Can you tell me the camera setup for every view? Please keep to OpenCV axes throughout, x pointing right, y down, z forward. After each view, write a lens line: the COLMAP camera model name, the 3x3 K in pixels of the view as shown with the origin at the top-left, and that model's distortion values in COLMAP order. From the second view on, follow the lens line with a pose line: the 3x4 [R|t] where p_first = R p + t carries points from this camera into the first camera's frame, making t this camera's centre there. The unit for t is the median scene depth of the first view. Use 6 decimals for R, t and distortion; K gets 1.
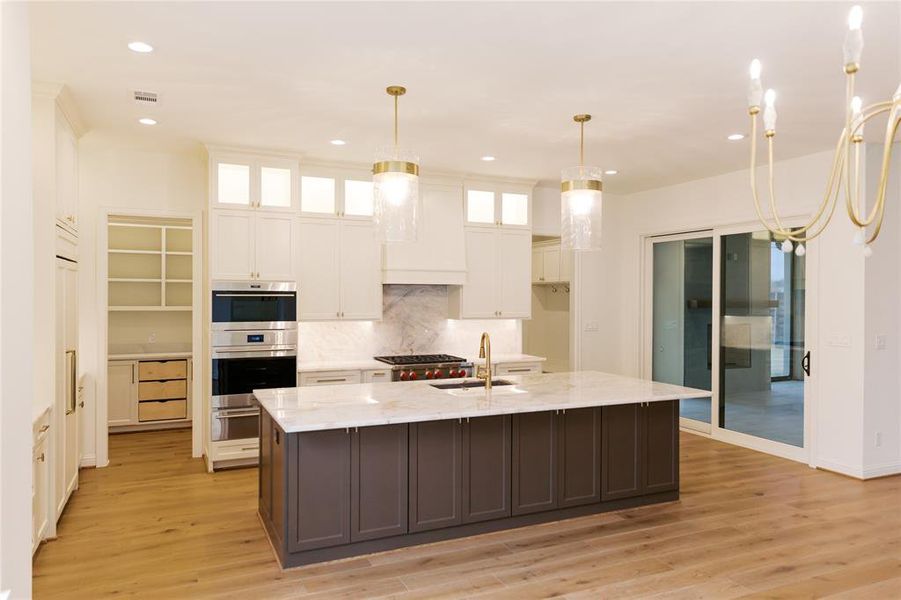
lens RADIAL K [[616.2, 0, 453.7], [0, 616.2, 304.7], [0, 0, 1]] dist [0.039626, -0.003861]
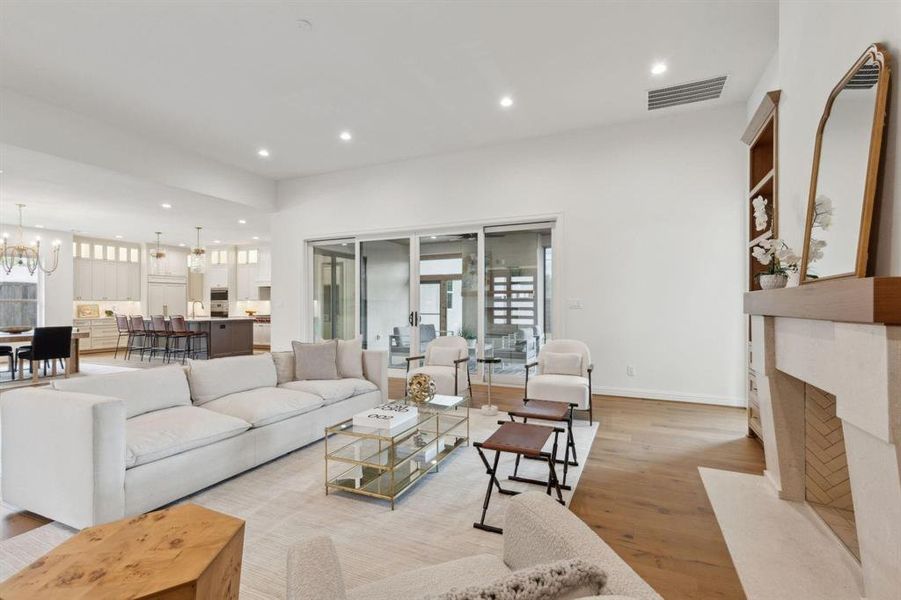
lens RADIAL K [[410.7, 0, 450.8], [0, 410.7, 304.7], [0, 0, 1]] dist [0.003891, 0.001960]
pose [[0.655949, -0.008766, -0.754754, 1.935937], [-0.006084, 0.999839, -0.016900, 0.075298], [0.754781, 0.015678, 0.655790, 0.476673]]
